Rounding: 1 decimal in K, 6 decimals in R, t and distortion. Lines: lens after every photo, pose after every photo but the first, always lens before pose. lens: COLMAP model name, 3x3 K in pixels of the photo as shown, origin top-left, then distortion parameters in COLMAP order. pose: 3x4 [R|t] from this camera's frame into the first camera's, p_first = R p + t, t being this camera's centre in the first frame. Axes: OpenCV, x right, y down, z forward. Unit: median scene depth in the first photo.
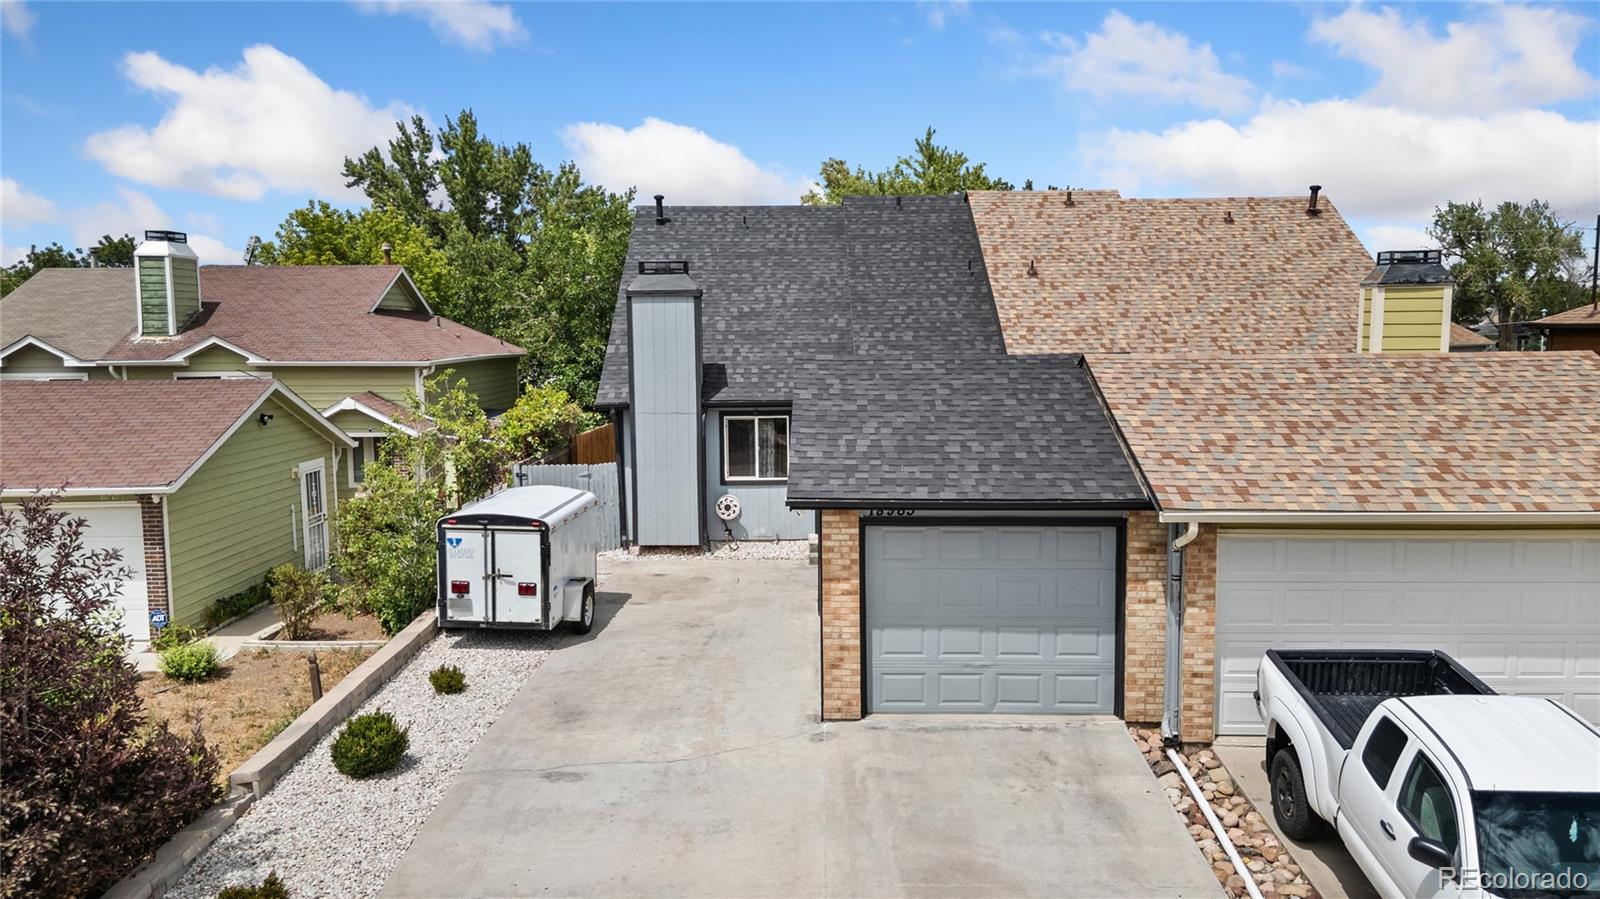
lens RADIAL K [[1168.1, 0, 805.9], [0, 1168.1, 452.8], [0, 0, 1]] dist [0.050096, -0.046008]
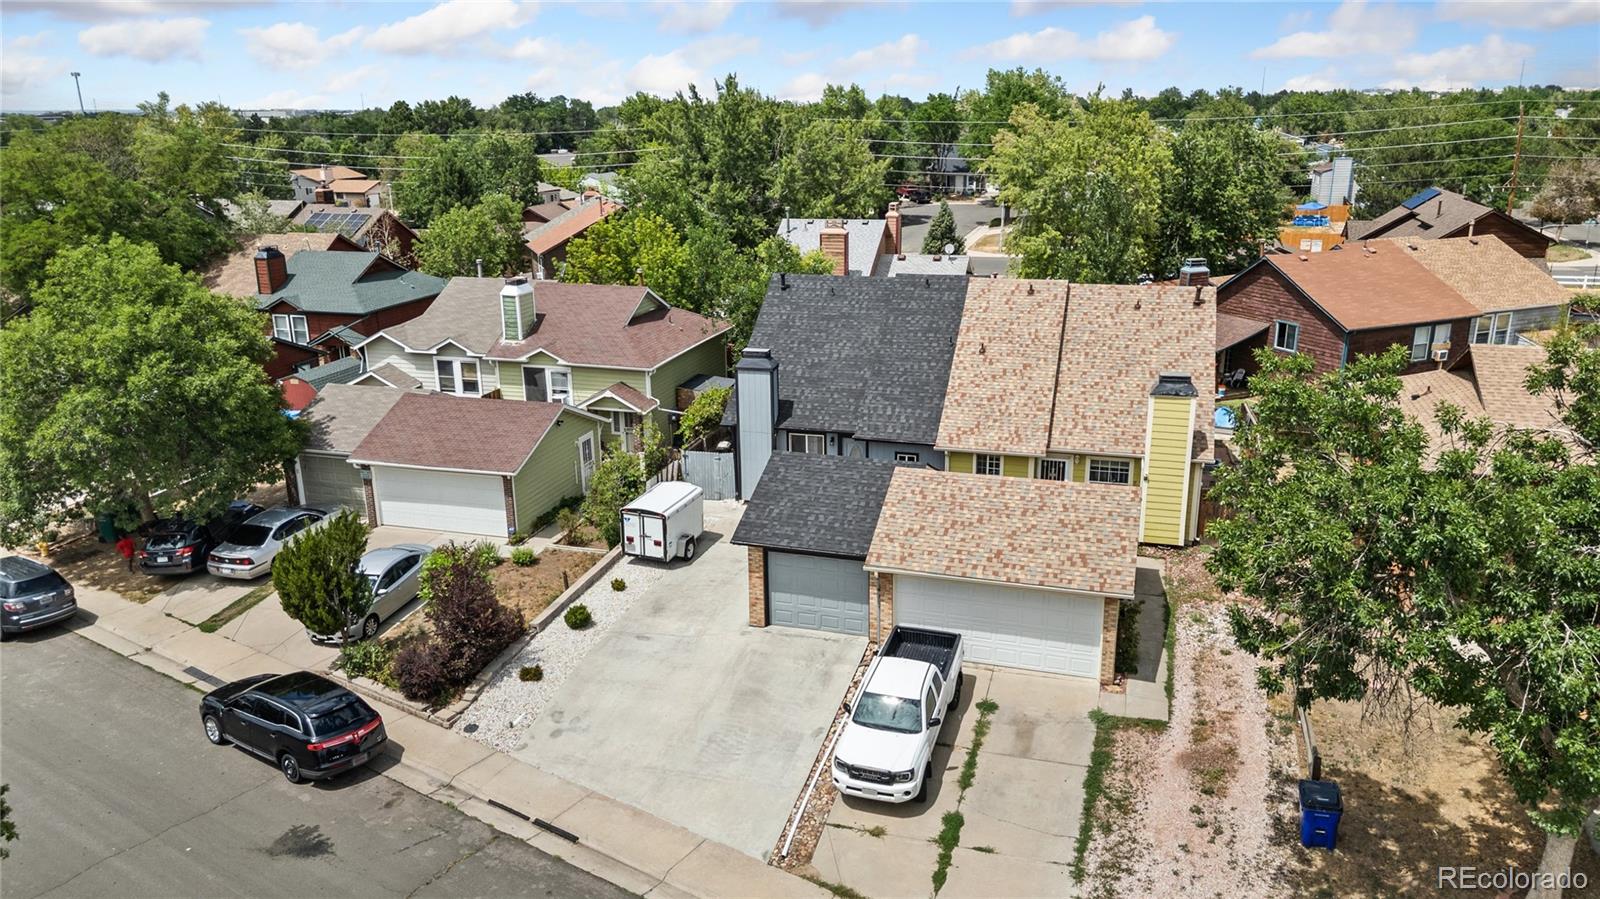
lens RADIAL K [[1168.1, 0, 802.6], [0, 1168.1, 453.1], [0, 0, 1]] dist [0.050096, -0.046008]
pose [[0.960341, 0.077513, -0.267838, 0.569036], [-0.026050, 0.981323, 0.190596, -0.451573], [0.277609, -0.176060, 0.944424, -0.920639]]
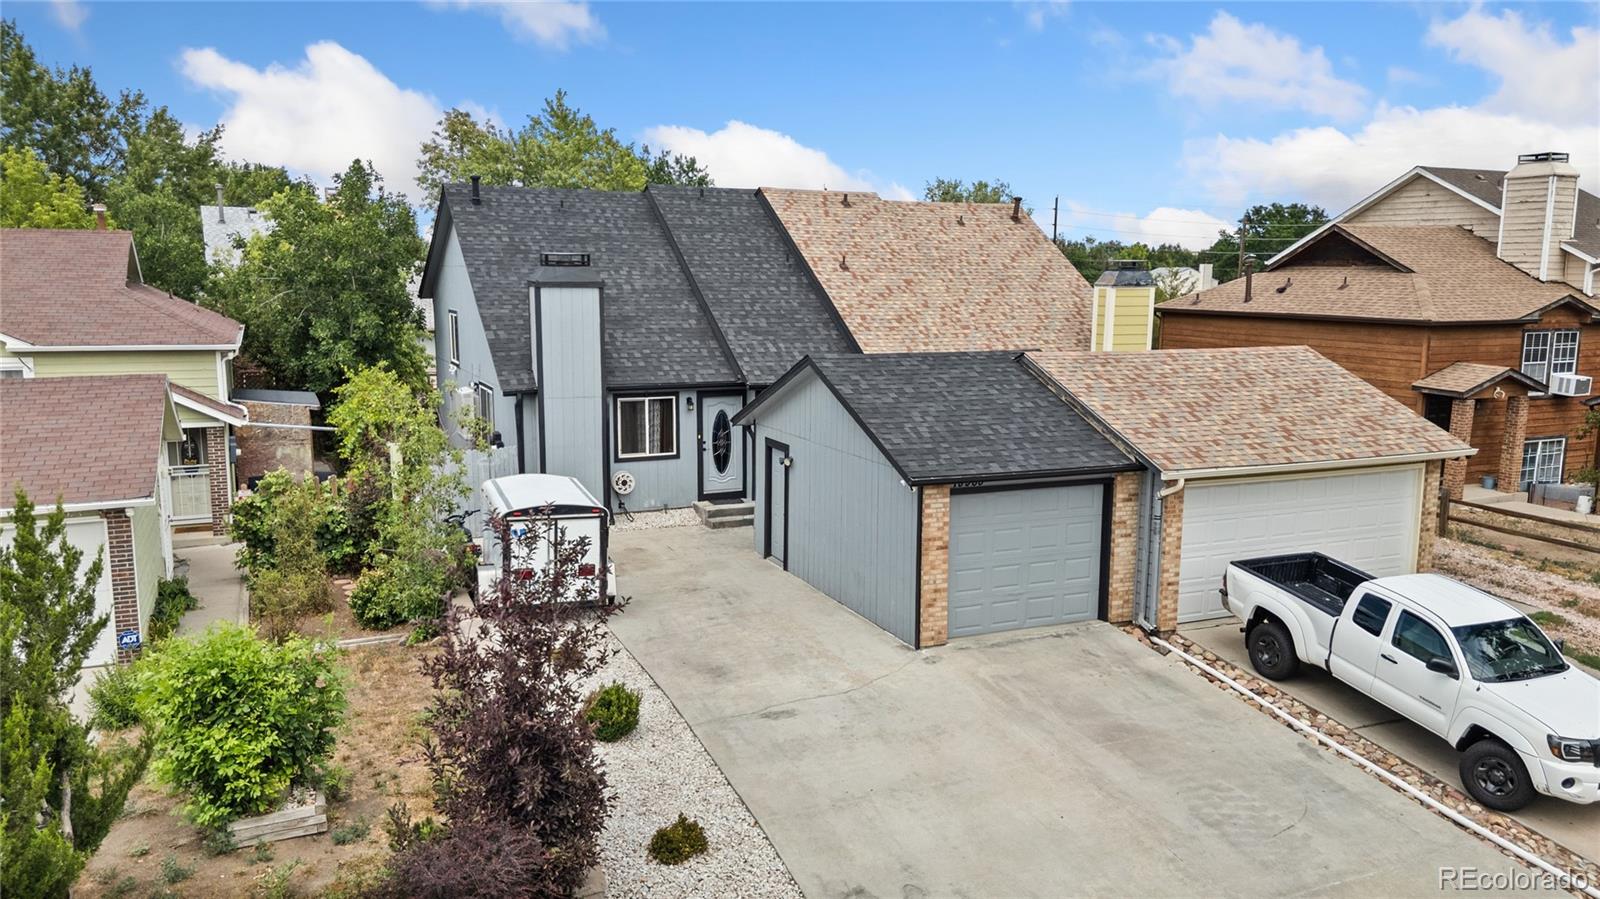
lens RADIAL K [[1168.1, 0, 822.3], [0, 1168.1, 460.4], [0, 0, 1]] dist [0.050096, -0.046008]
pose [[0.903409, -0.051998, 0.425615, -0.474314], [0.028976, 0.997754, 0.060392, -0.044389], [-0.427799, -0.042226, 0.902887, -0.080761]]
